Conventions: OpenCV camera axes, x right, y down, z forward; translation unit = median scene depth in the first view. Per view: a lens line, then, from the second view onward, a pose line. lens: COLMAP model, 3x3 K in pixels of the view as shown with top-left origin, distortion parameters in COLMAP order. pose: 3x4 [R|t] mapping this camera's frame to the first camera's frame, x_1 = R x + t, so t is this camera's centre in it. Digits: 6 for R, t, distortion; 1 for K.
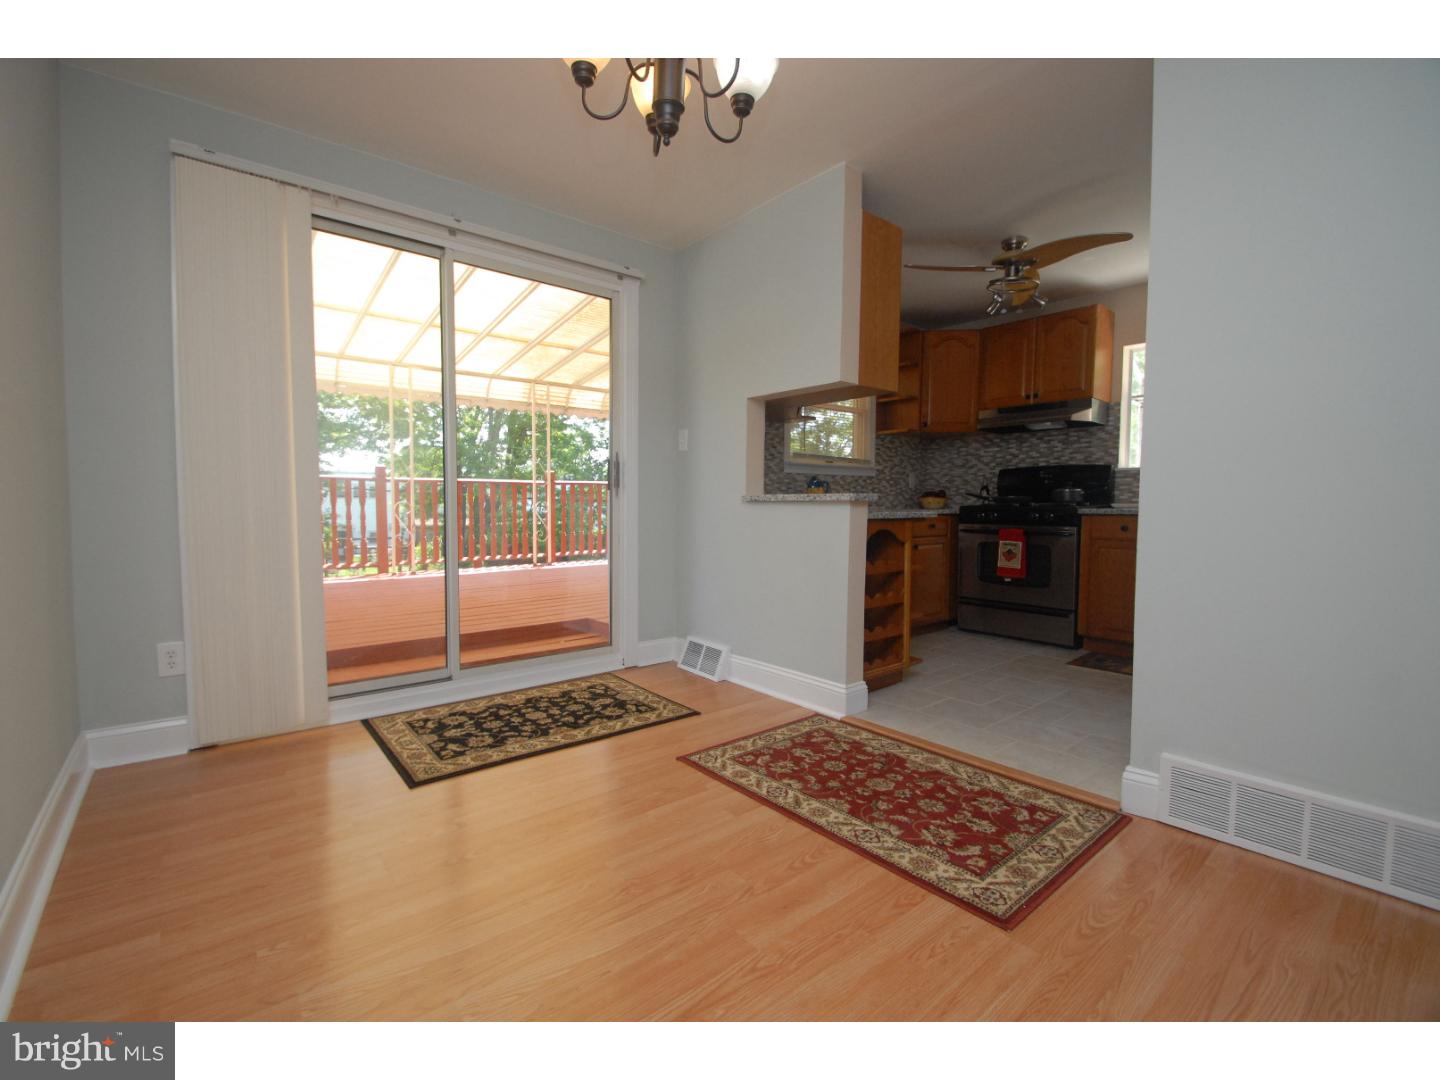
lens RADIAL K [[630.0, 0, 699.1], [0, 630.0, 538.1], [0, 0, 1]] dist [0.018796, -0.021513]
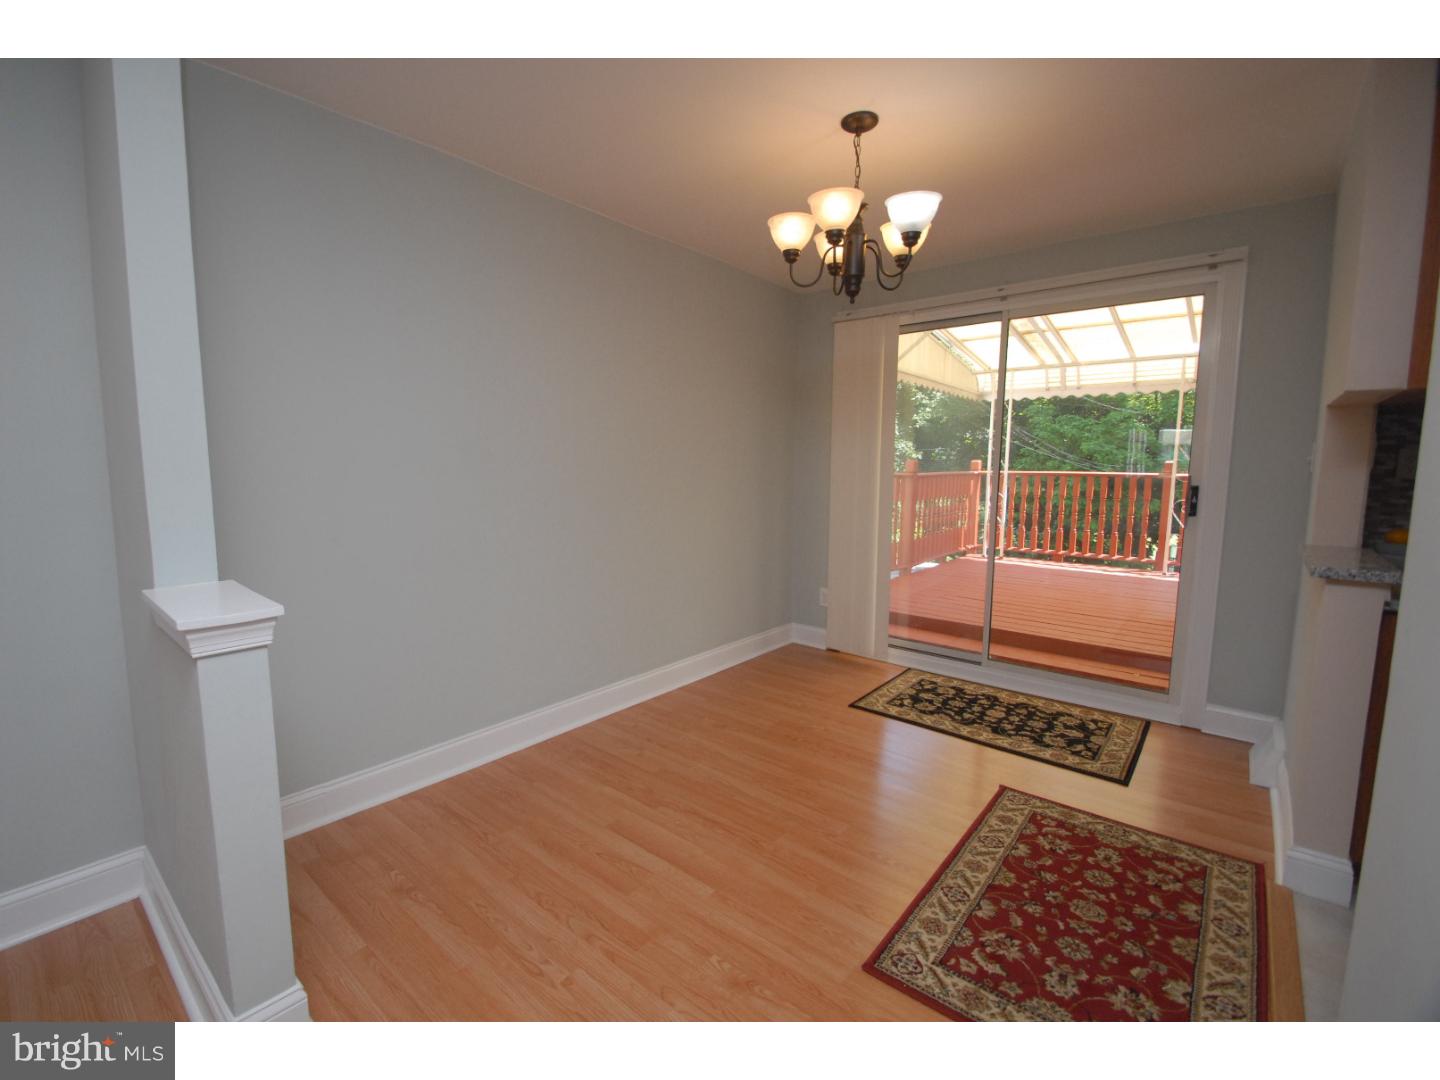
lens RADIAL K [[630.0, 0, 699.1], [0, 630.0, 538.1], [0, 0, 1]] dist [0.018796, -0.021513]
pose [[0.185945, 0.114381, -0.975880, 0.634677], [-0.059456, 0.992691, 0.105023, -0.110454], [0.980760, 0.038493, 0.191386, 0.200089]]
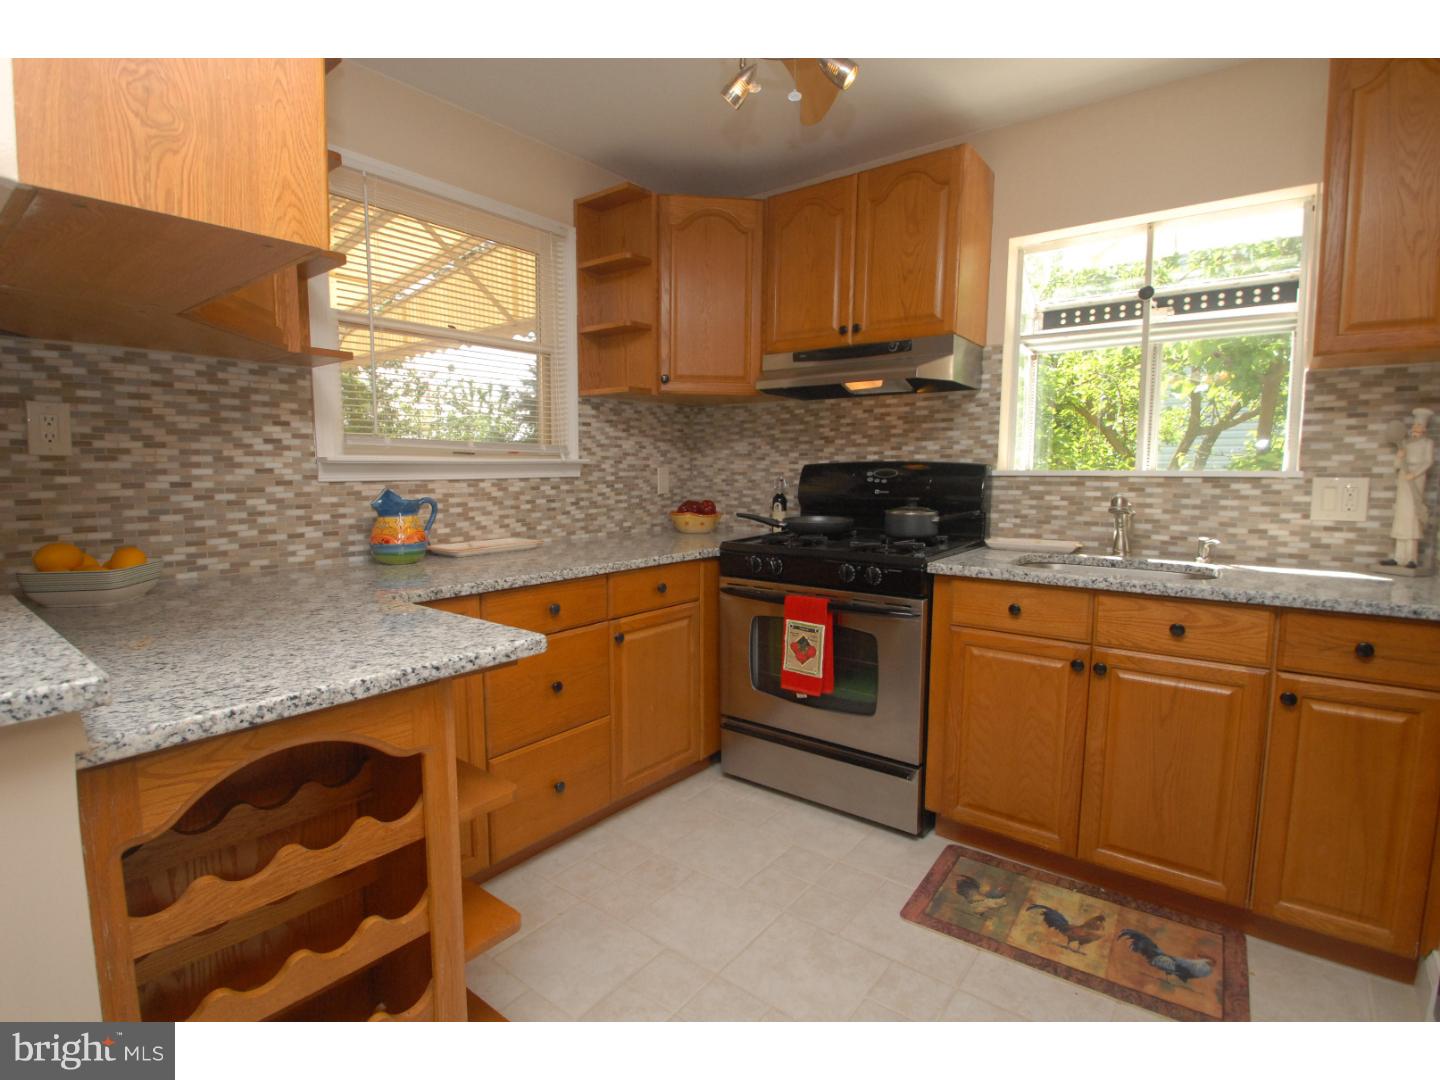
lens RADIAL K [[715.0, 0, 698.0], [0, 715.0, 542.0], [0, 0, 1]] dist [0.002517, -0.015166]
pose [[0.976474, -0.022351, 0.214472, 0.377095], [0.011881, 0.998679, 0.049985, -0.111217], [-0.215306, -0.046261, 0.975450, 0.613013]]
